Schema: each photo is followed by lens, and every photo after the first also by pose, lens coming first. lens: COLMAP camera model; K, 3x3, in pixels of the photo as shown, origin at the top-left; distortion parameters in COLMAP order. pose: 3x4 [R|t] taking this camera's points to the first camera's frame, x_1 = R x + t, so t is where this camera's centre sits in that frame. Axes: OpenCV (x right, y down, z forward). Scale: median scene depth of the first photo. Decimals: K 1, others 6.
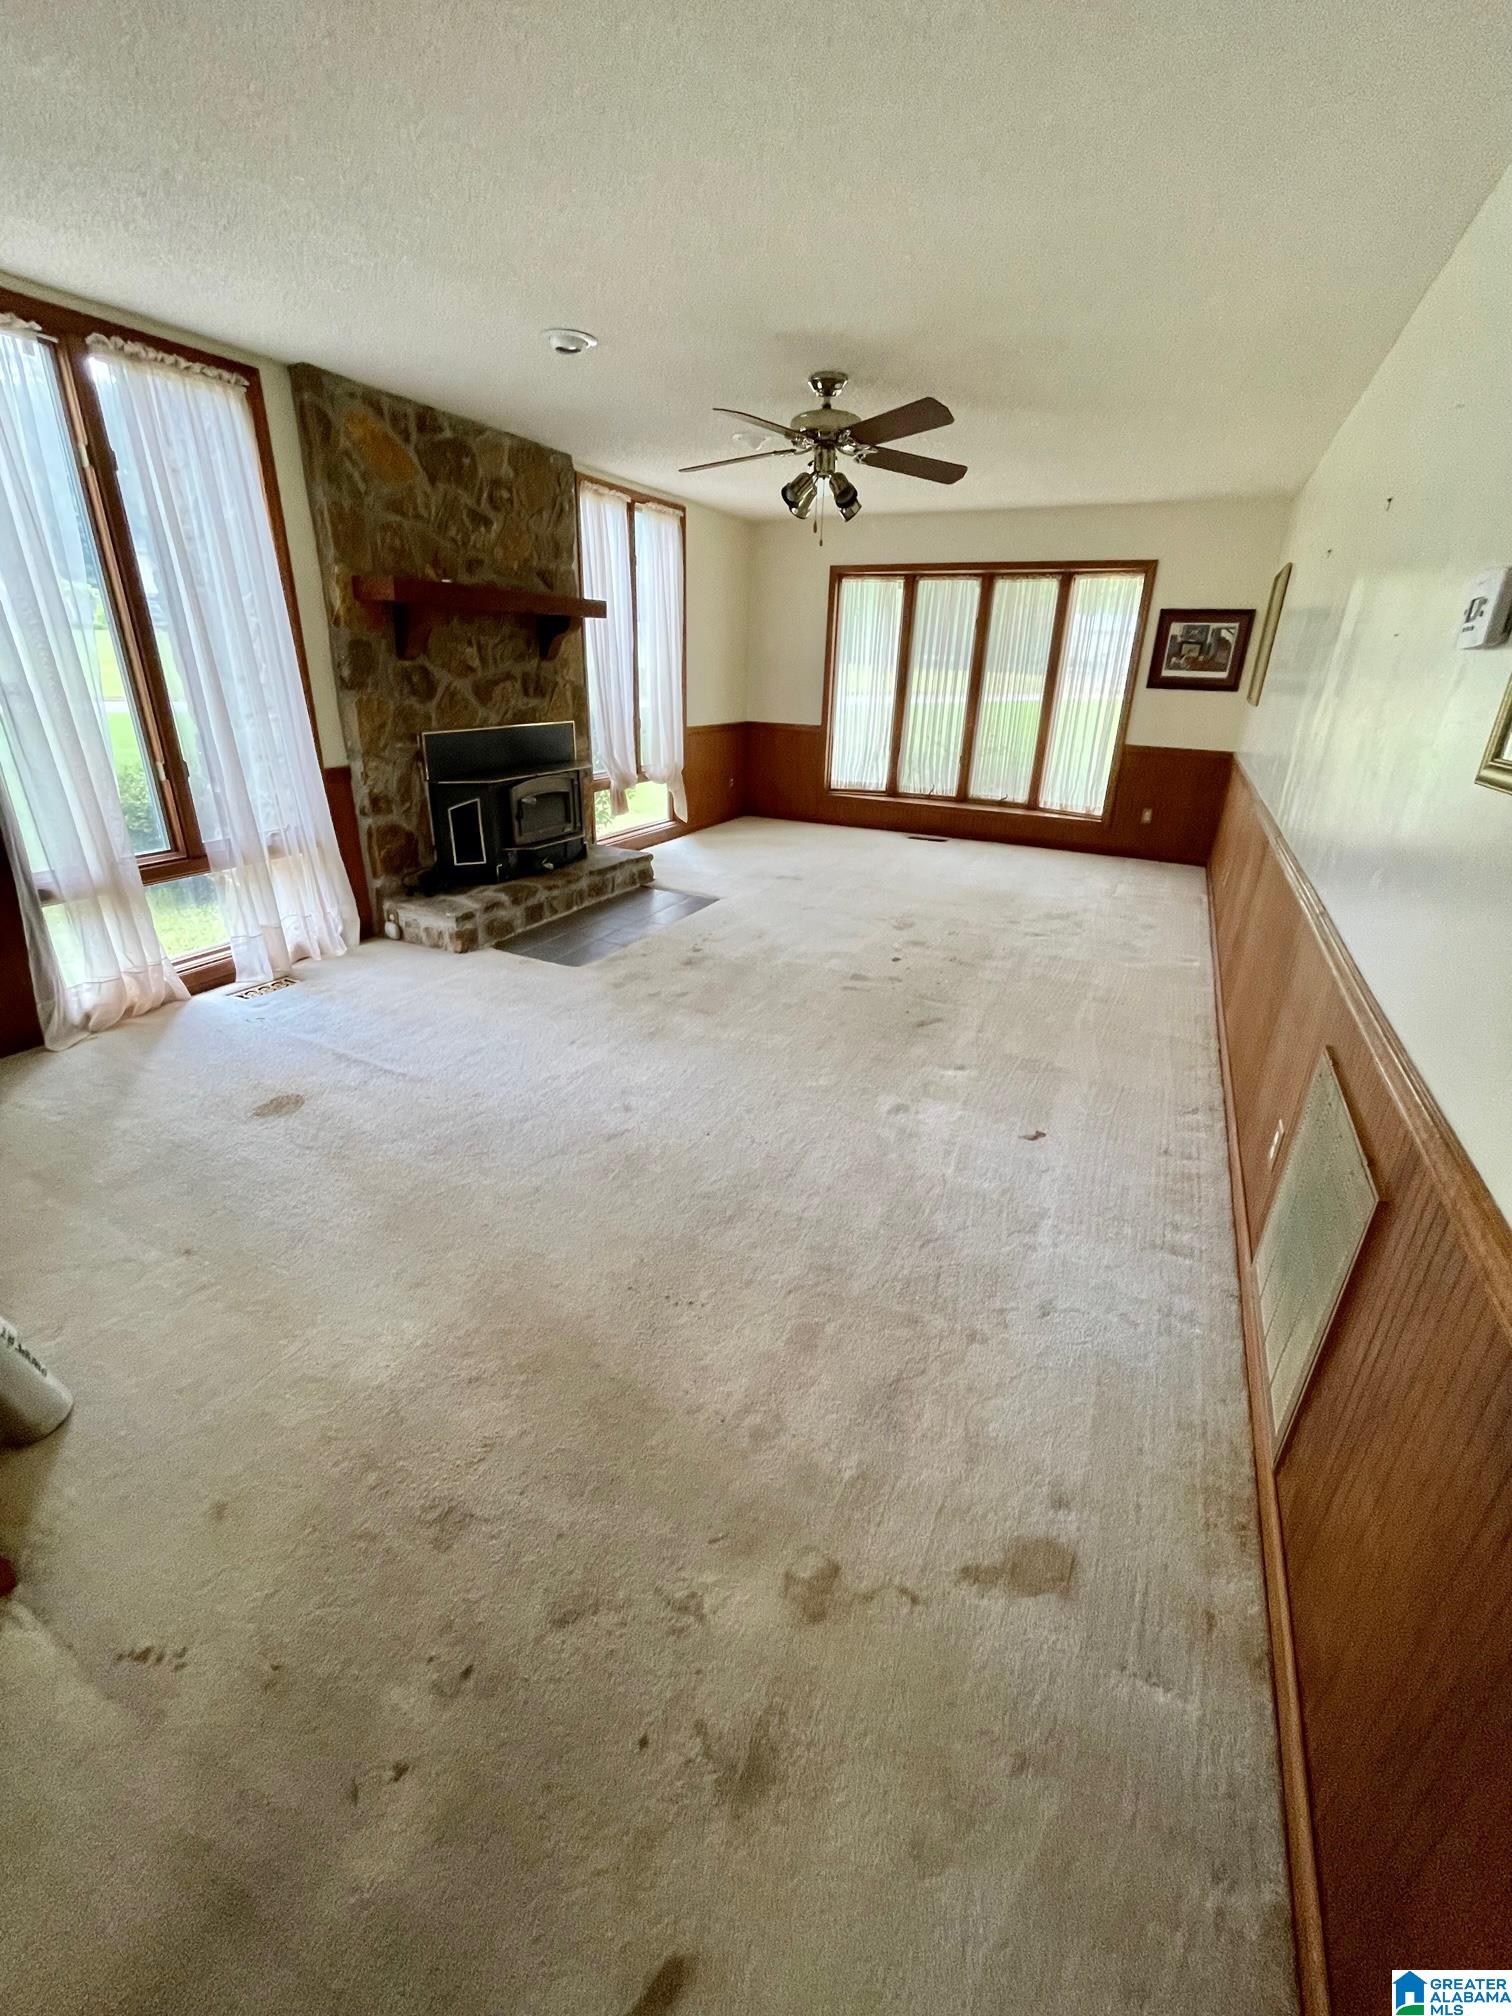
lens RADIAL K [[812.9, 0, 764.8], [0, 812.9, 1005.4], [0, 0, 1]] dist [0.000767, 0.000095]
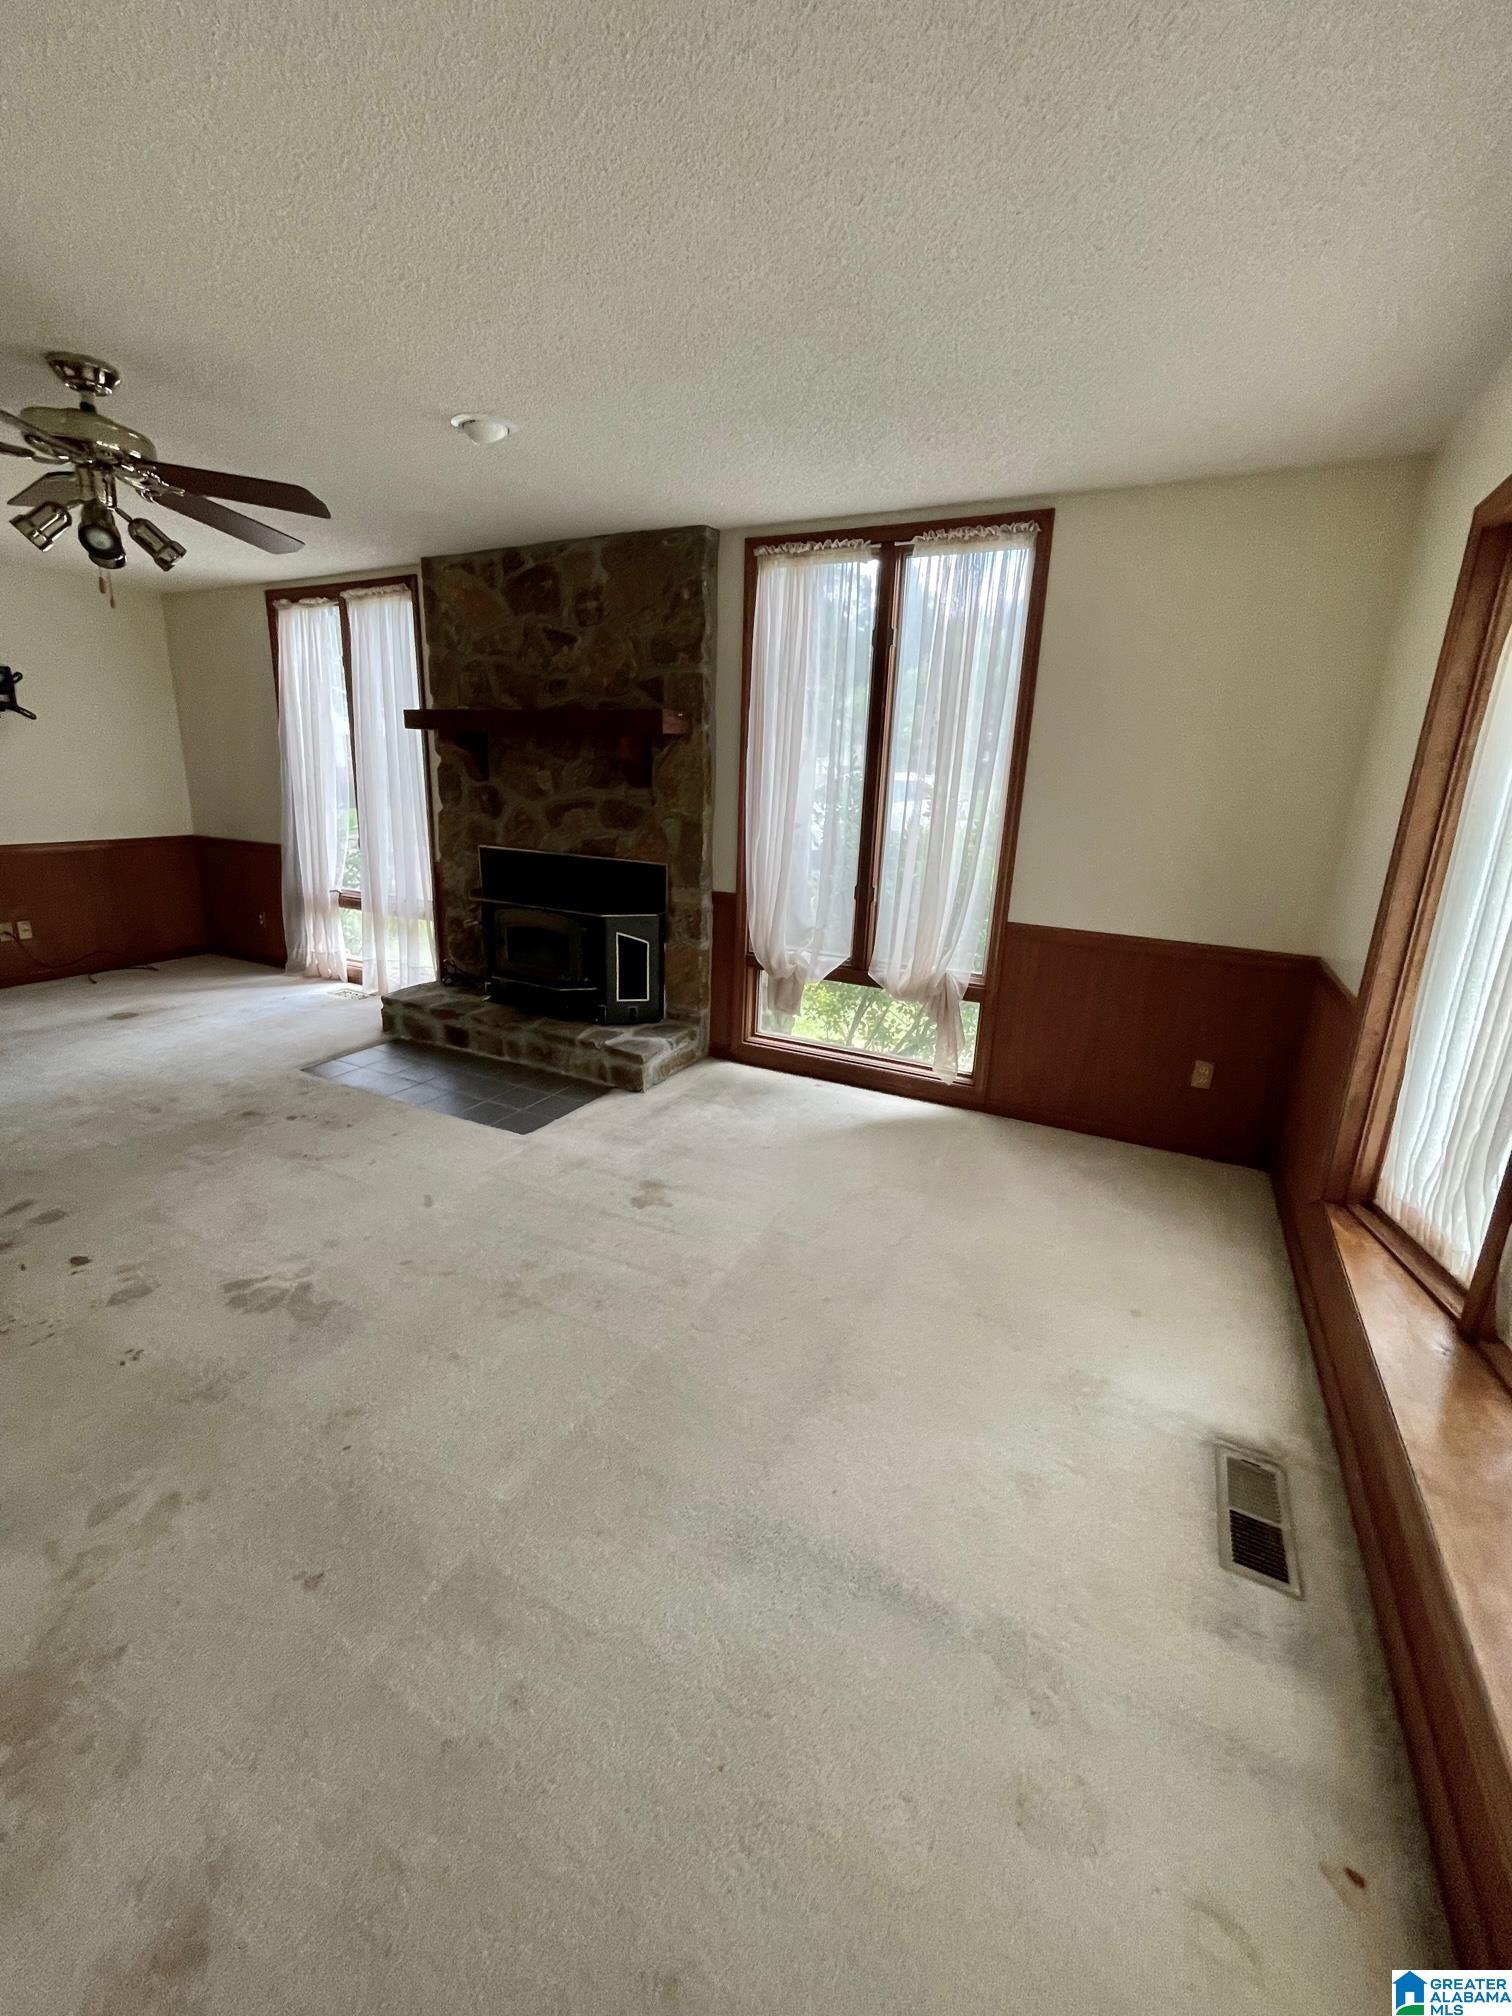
lens RADIAL K [[812.9, 0, 759.6], [0, 812.9, 1014.2], [0, 0, 1]] dist [0.000767, 0.000095]
pose [[-0.015063, 0.253761, -0.967150, 0.640619], [-0.425134, 0.873848, 0.235902, -0.526797], [0.905005, 0.414722, 0.094720, 1.266323]]
